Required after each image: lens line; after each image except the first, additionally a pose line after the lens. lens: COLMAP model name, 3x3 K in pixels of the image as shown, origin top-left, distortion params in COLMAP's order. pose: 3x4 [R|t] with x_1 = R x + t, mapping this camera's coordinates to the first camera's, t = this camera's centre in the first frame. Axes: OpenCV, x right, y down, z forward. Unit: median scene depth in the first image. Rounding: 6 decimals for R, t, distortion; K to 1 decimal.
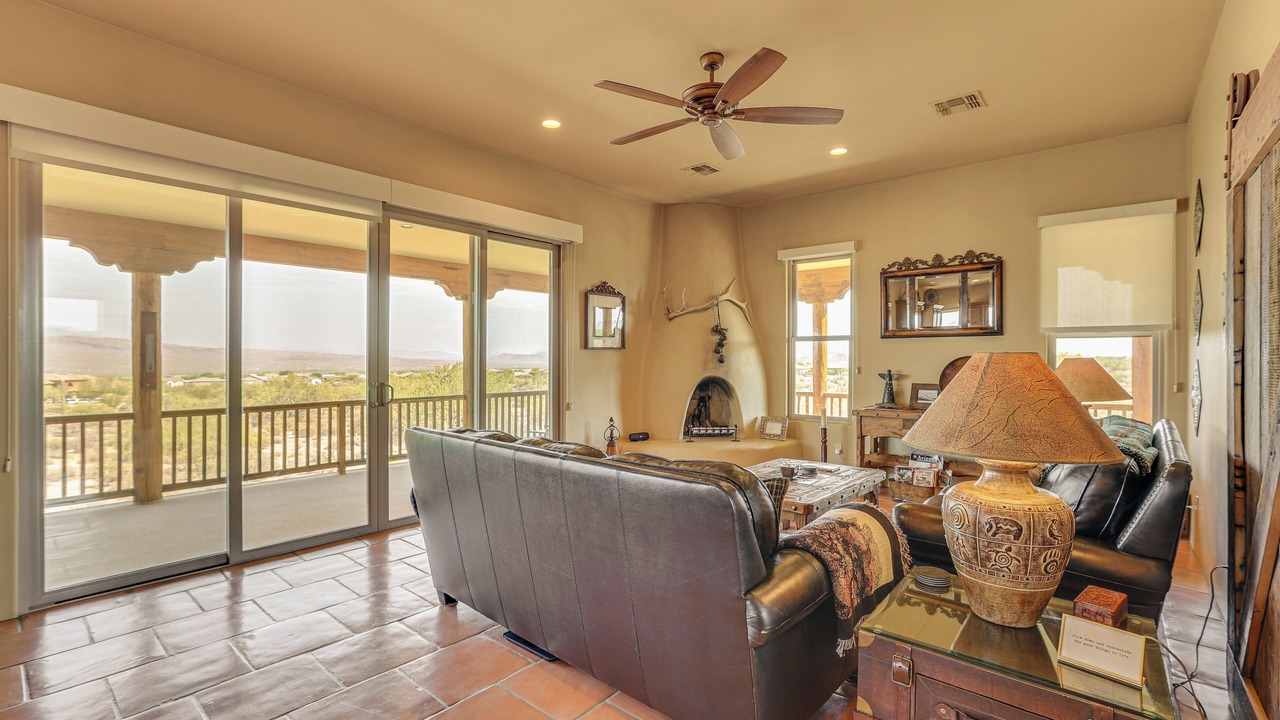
lens RADIAL K [[556.2, 0, 640.0], [0, 556.2, 360.0], [0, 0, 1]] dist [0.000662, 0.000083]
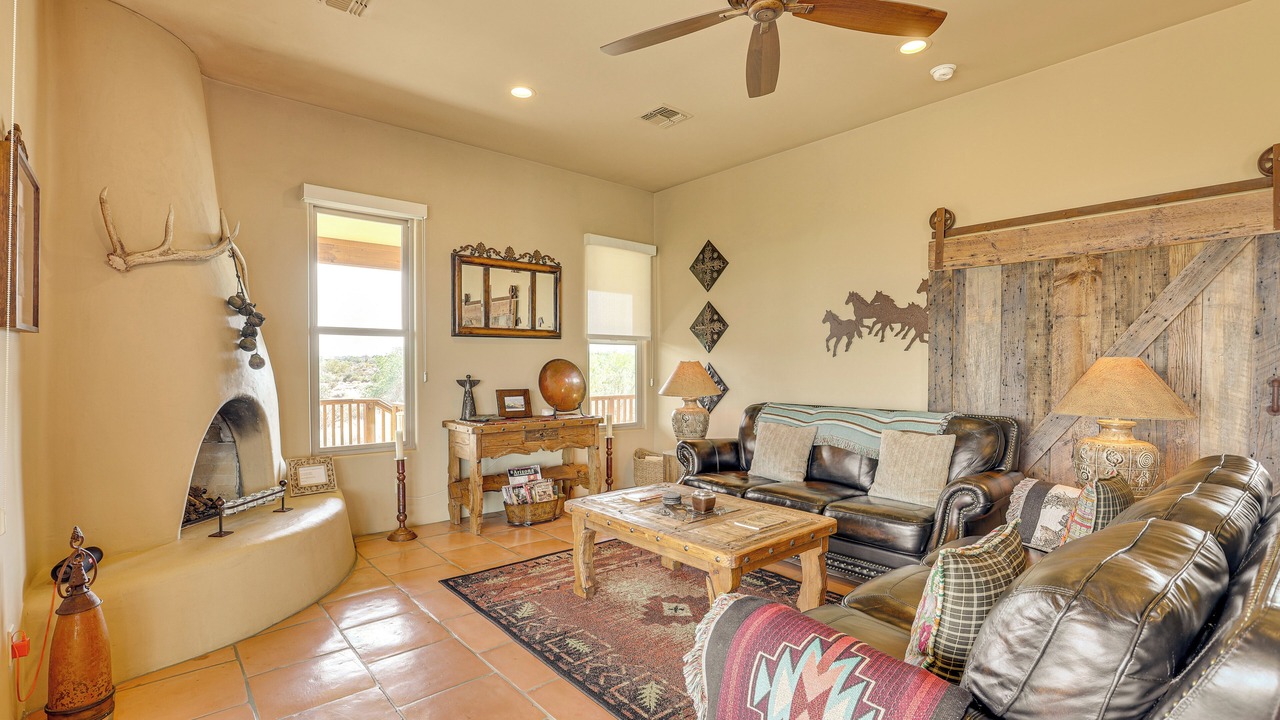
lens RADIAL K [[594.8, 0, 640.0], [0, 594.8, 360.0], [0, 0, 1]] dist [0.000768, -0.000279]
pose [[0.161804, -0.000673, 0.986823, -0.393571], [-0.003986, 0.999991, 0.001336, -0.006383], [-0.986815, -0.004149, 0.161800, 0.629874]]
